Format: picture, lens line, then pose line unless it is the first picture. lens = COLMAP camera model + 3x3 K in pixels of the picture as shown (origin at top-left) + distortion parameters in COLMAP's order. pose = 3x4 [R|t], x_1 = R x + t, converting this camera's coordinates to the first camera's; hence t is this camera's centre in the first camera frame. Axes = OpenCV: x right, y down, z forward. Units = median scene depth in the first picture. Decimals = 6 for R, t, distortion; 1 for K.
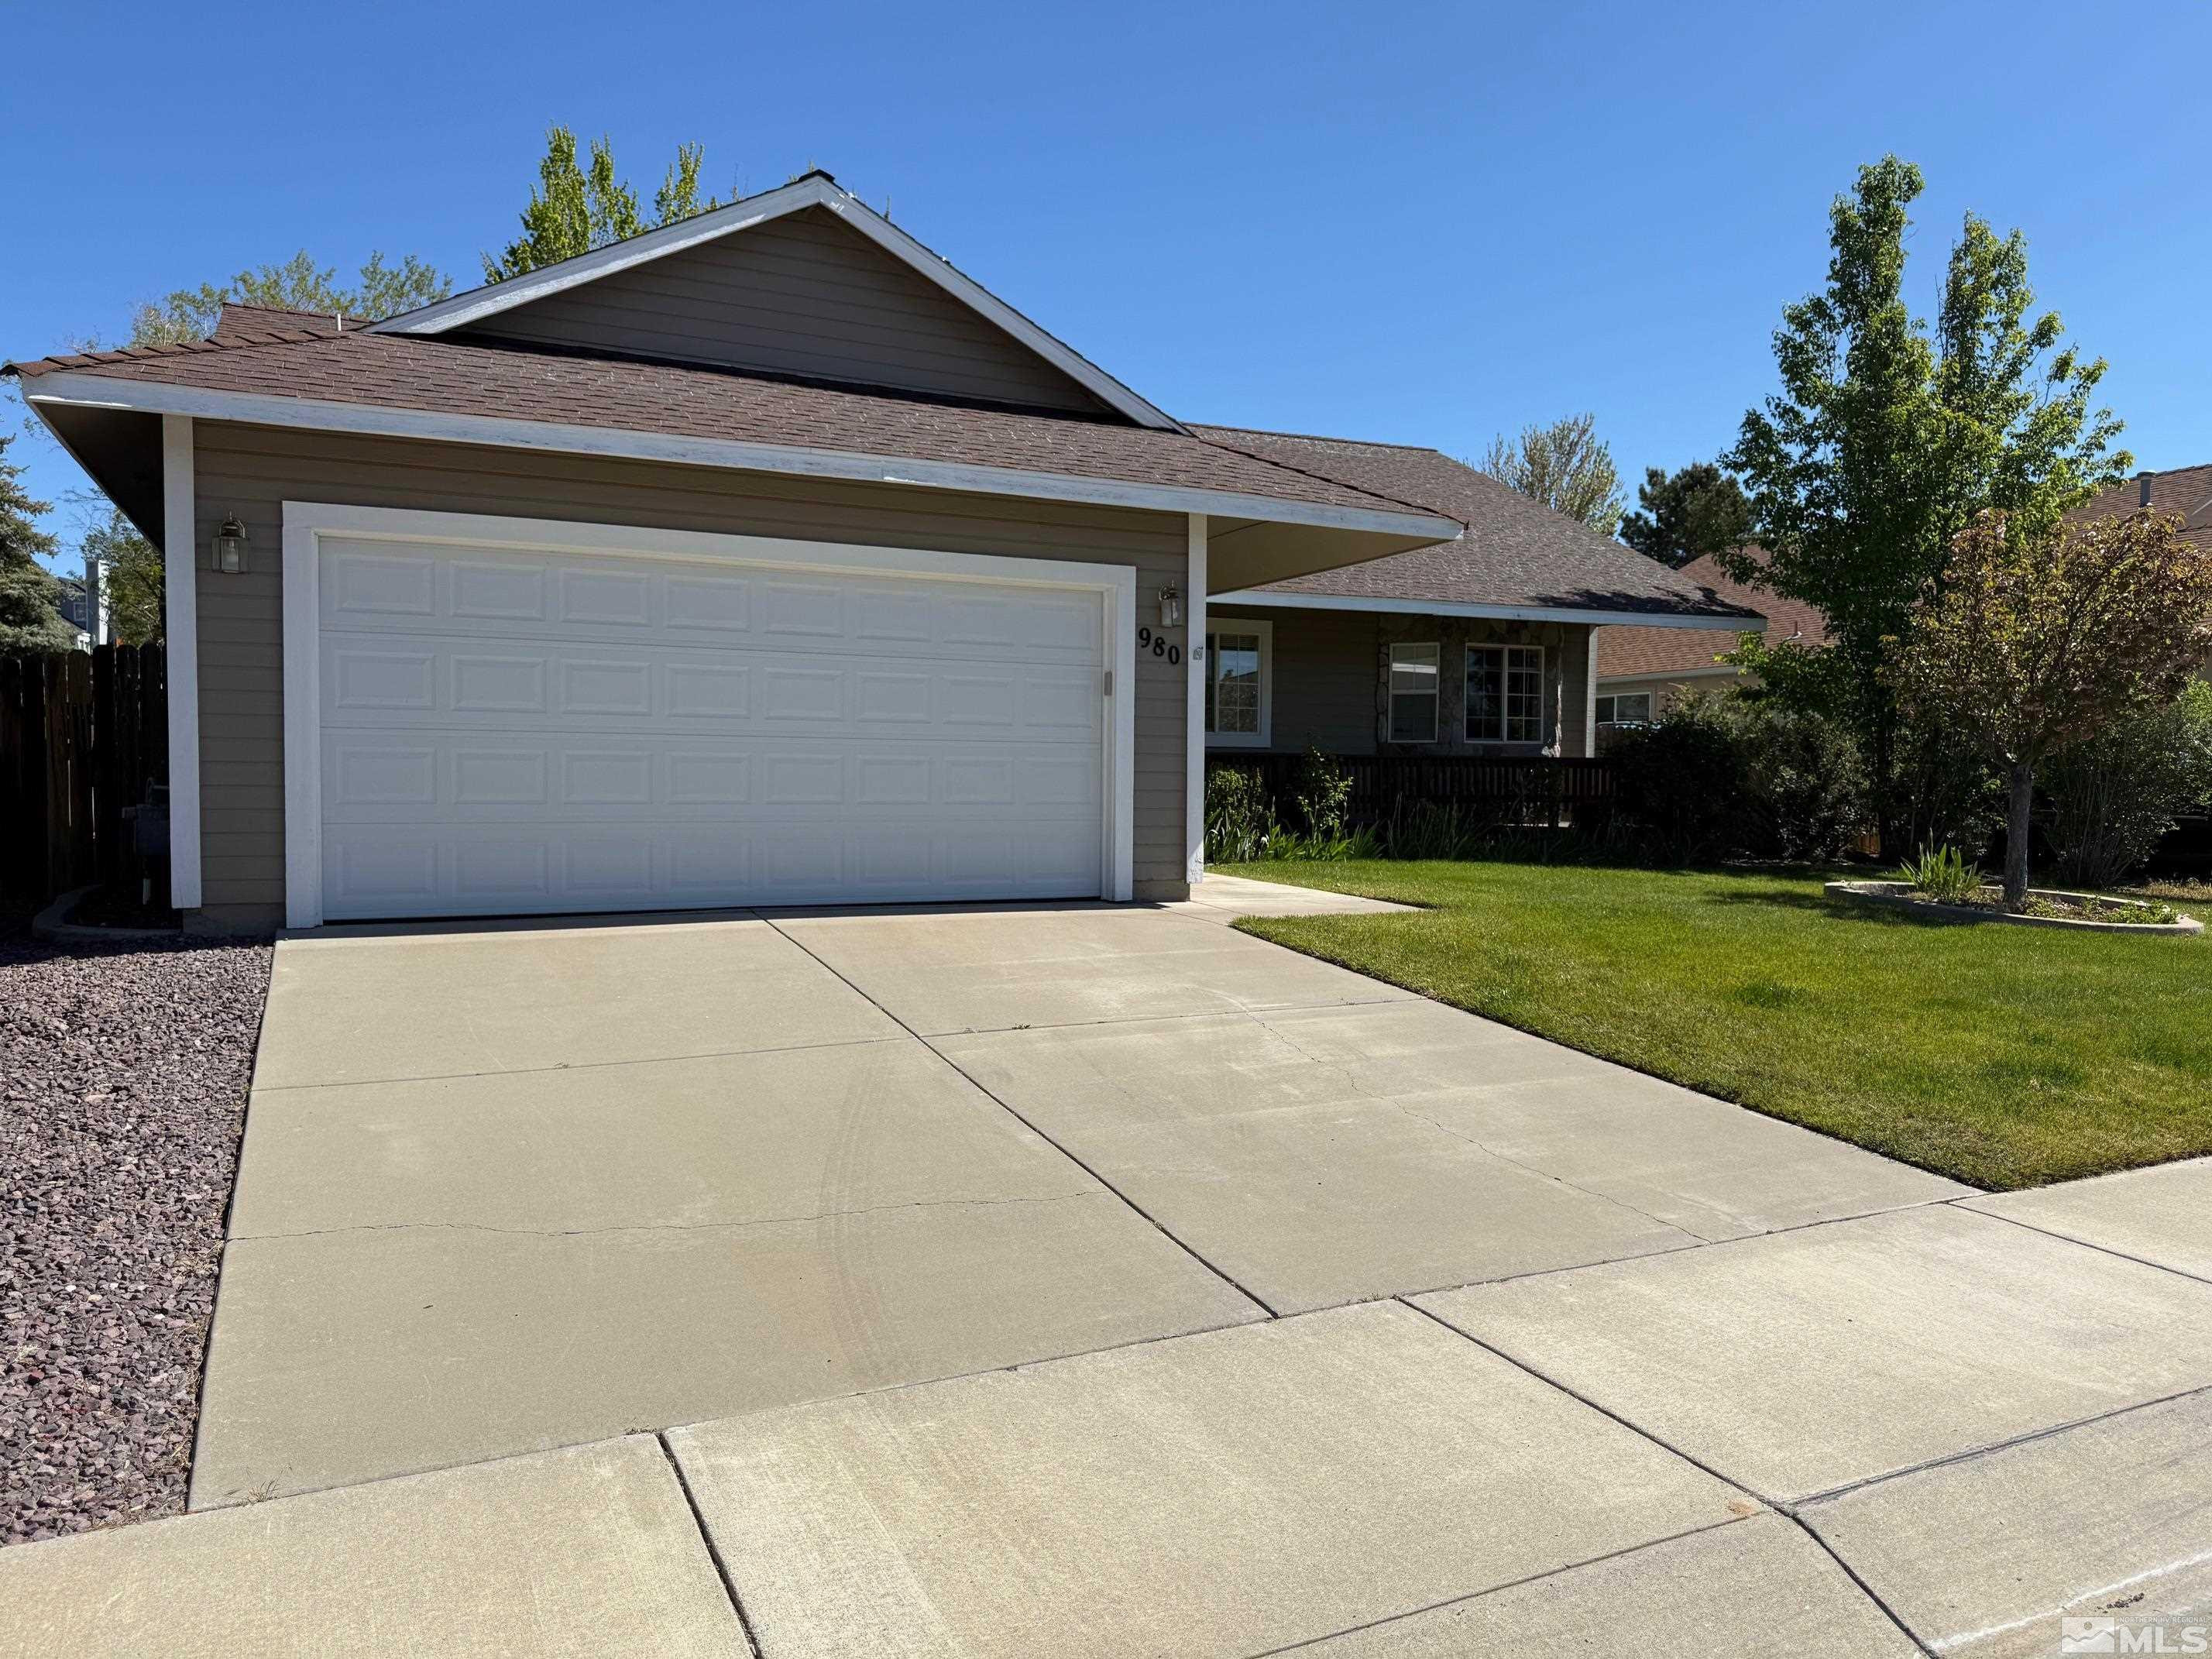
lens RADIAL K [[1569.4, 0, 1110.8], [0, 1569.4, 825.3], [0, 0, 1]] dist [0.048810, -0.051704]
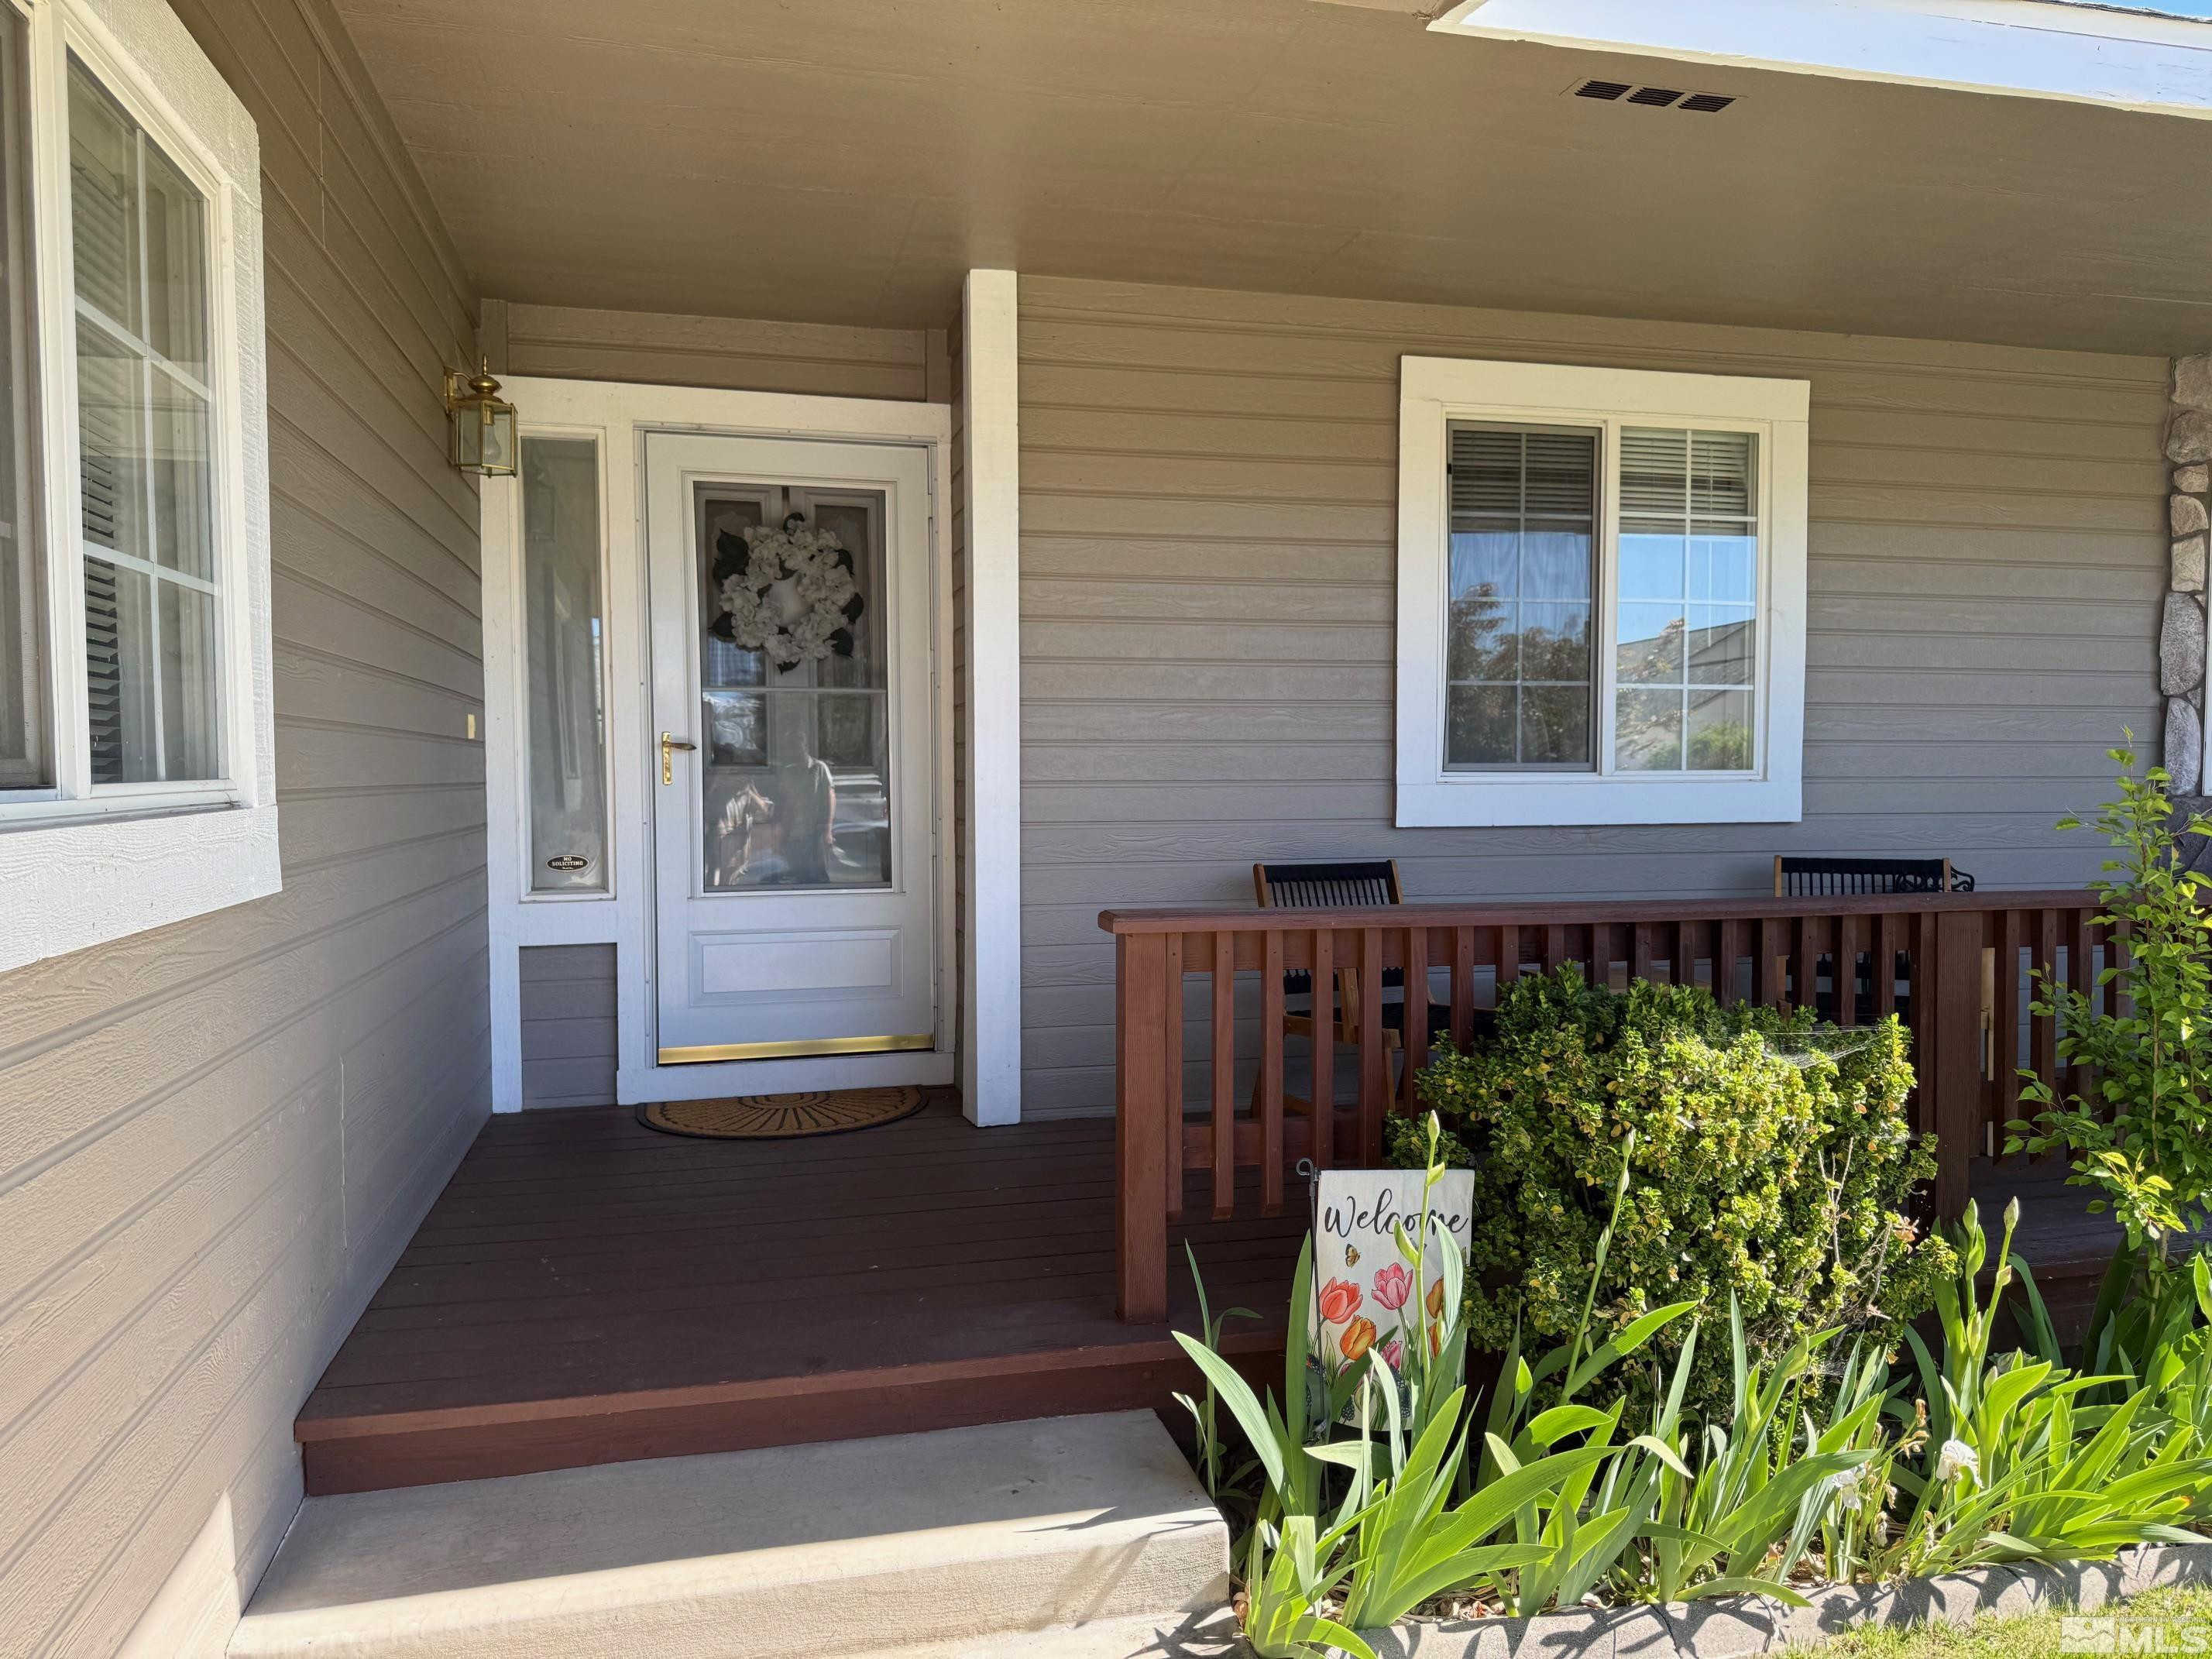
lens RADIAL K [[1558.4, 0, 1104.3], [0, 1558.4, 837.8], [0, 0, 1]] dist [0.065166, -0.081654]
pose [[0.979627, -0.002595, -0.200809, 0.036803], [0.005131, 0.999913, 0.012112, -0.053835], [0.200760, -0.012896, 0.979556, 0.725827]]
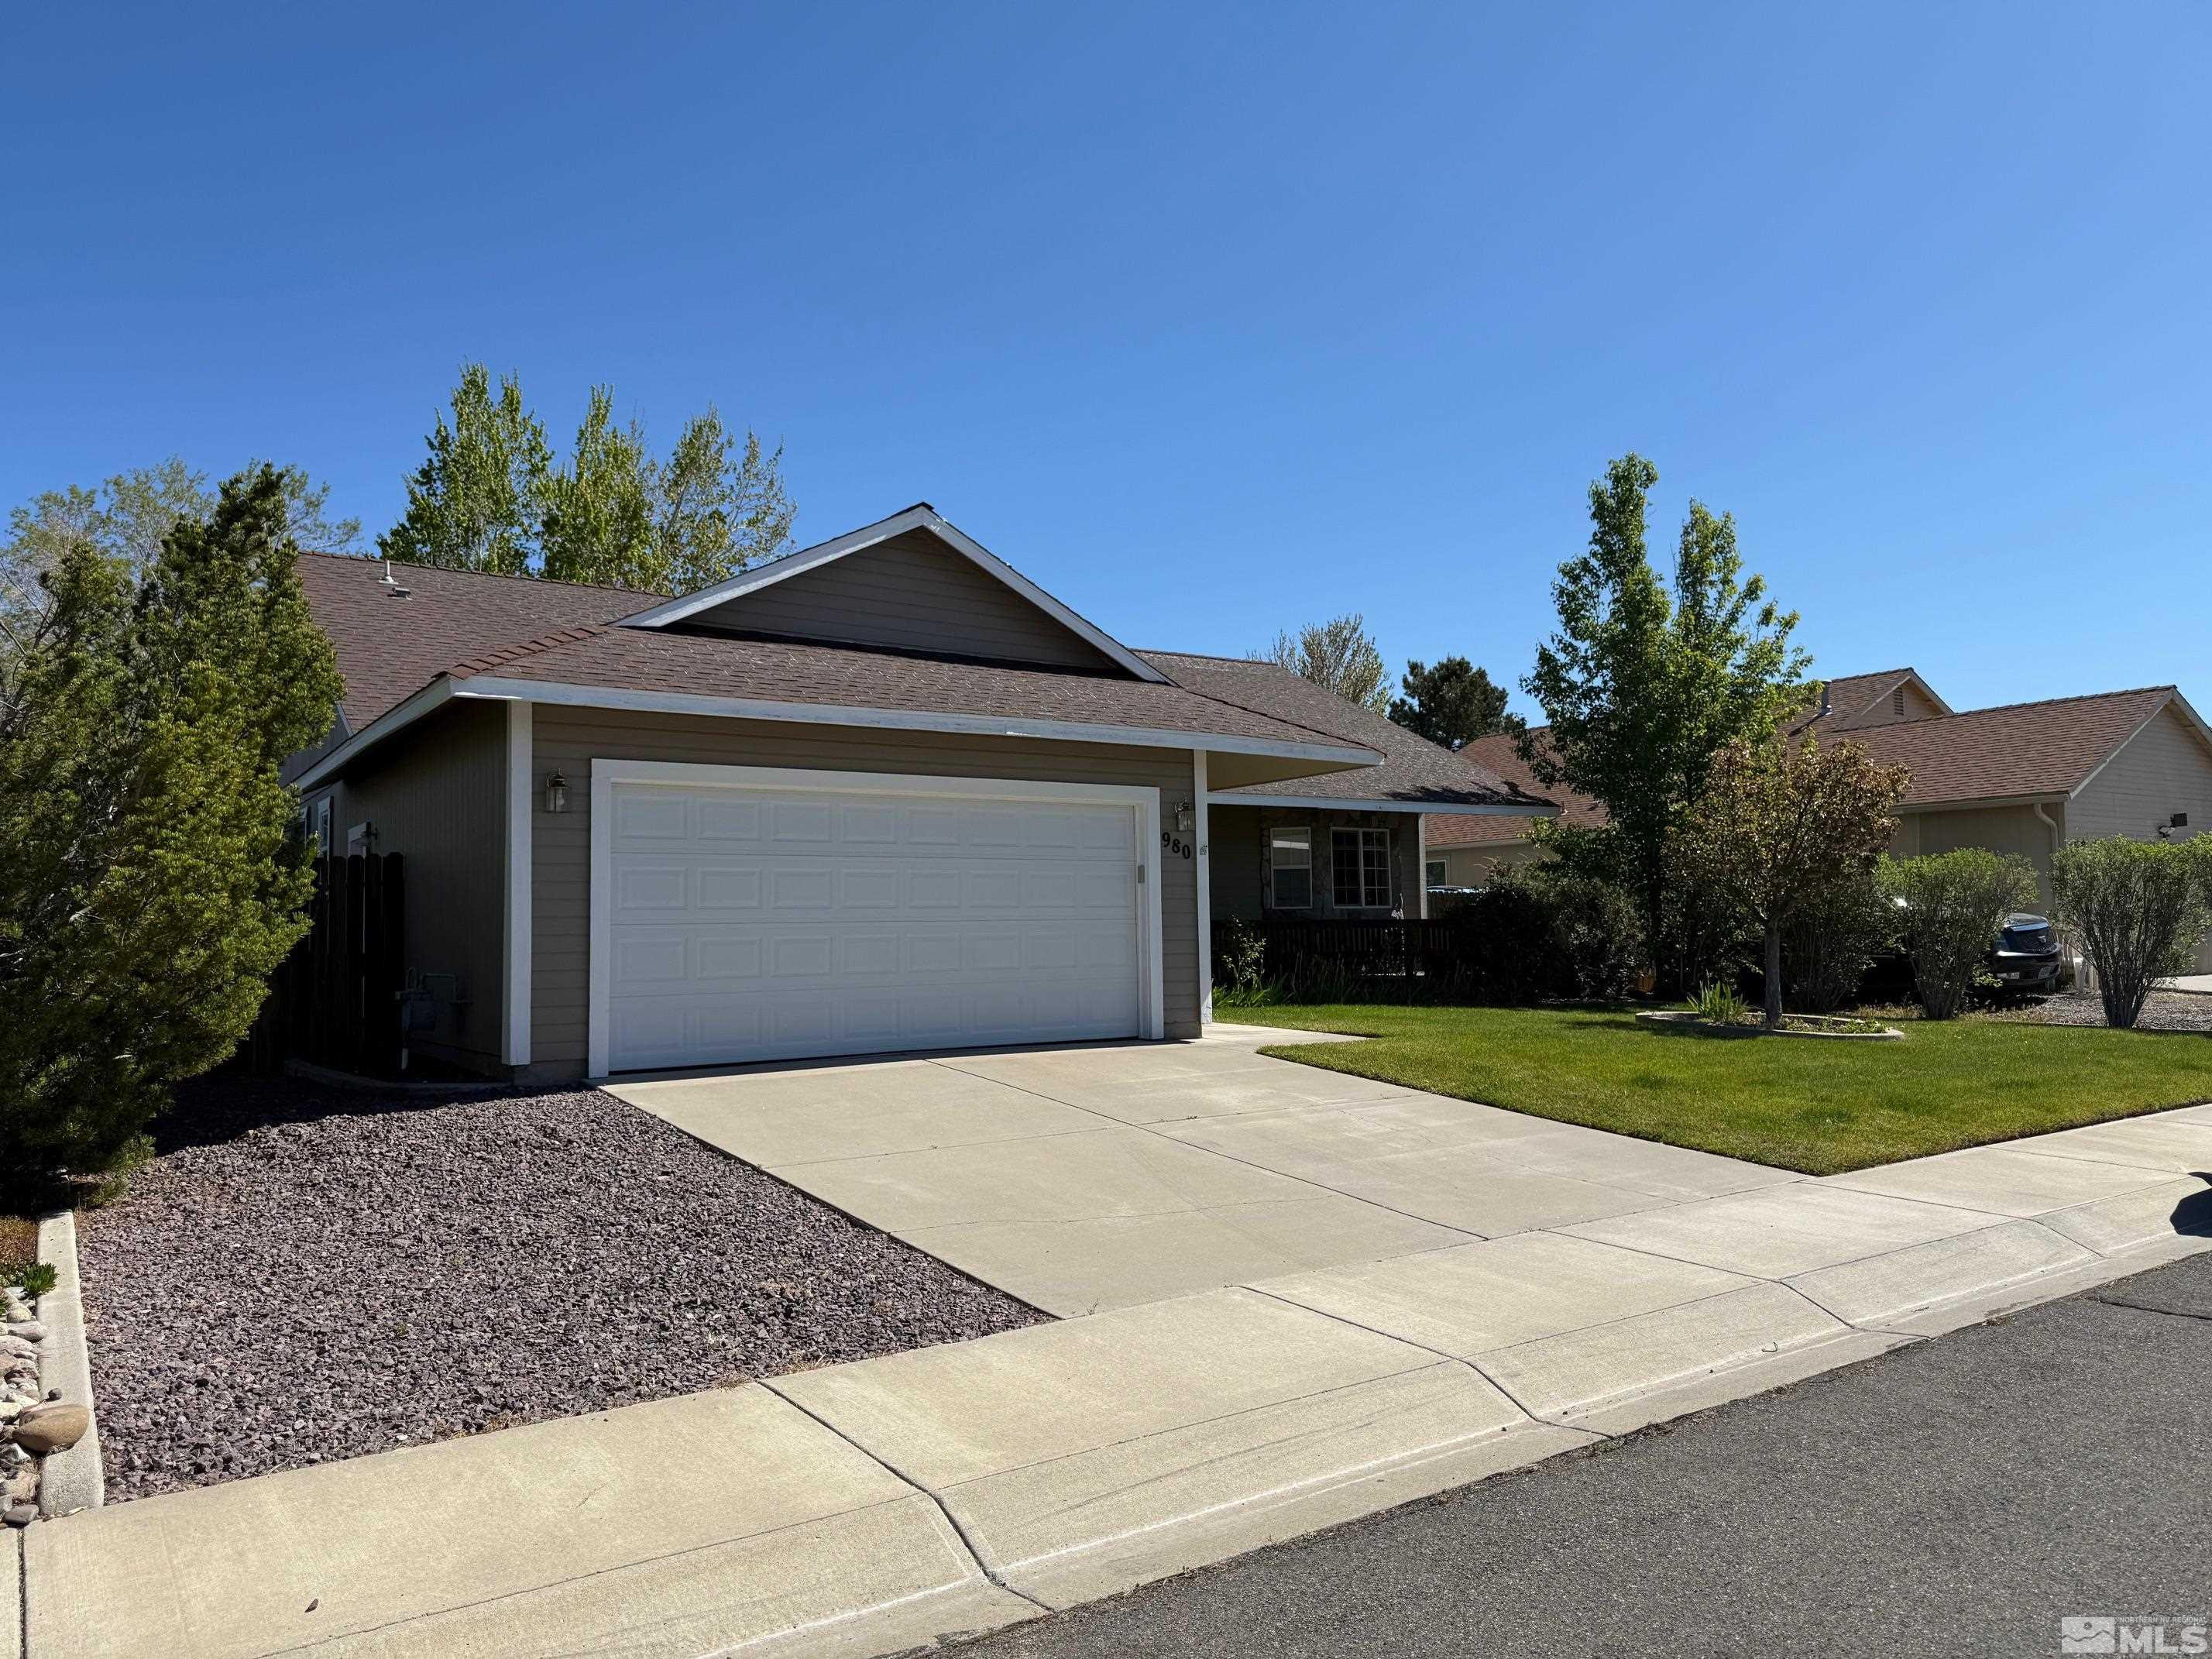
lens RADIAL K [[1558.4, 0, 1104.3], [0, 1558.4, 837.8], [0, 0, 1]] dist [0.065166, -0.081654]
pose [[0.988721, -0.013622, 0.149146, -0.140691], [0.027609, 0.995365, -0.092117, -0.000590], [-0.147200, 0.095196, 0.984515, -0.185449]]
